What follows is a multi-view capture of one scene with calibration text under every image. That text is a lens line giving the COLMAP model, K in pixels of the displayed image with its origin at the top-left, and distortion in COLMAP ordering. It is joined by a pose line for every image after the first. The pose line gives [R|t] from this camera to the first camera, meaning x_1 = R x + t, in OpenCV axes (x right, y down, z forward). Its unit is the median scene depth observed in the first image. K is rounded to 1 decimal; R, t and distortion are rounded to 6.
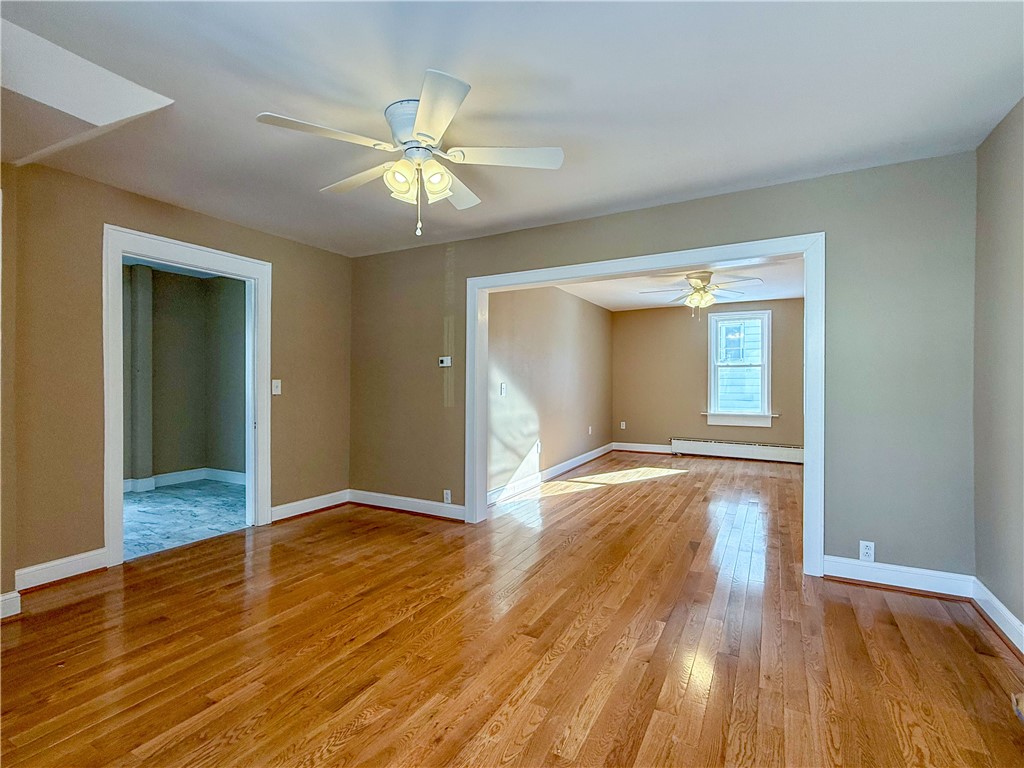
lens RADIAL K [[482.4, 0, 519.3], [0, 482.4, 386.0], [0, 0, 1]] dist [-0.019631, 0.013684]
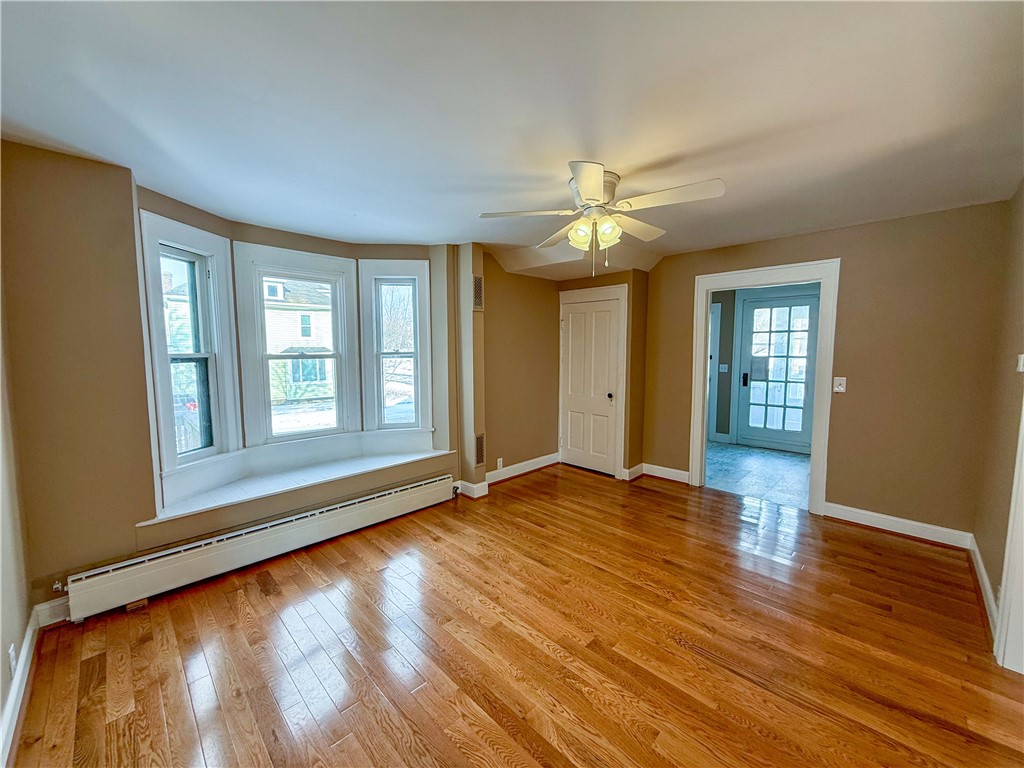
lens RADIAL K [[410.2, 0, 505.1], [0, 410.2, 384.1], [0, 0, 1]] dist [-0.000157, 0.000026]
pose [[-0.308450, 0.079852, -0.947883, 0.876329], [-0.005972, 0.996288, 0.085873, -0.116841], [0.951222, 0.032148, -0.306828, 1.068964]]
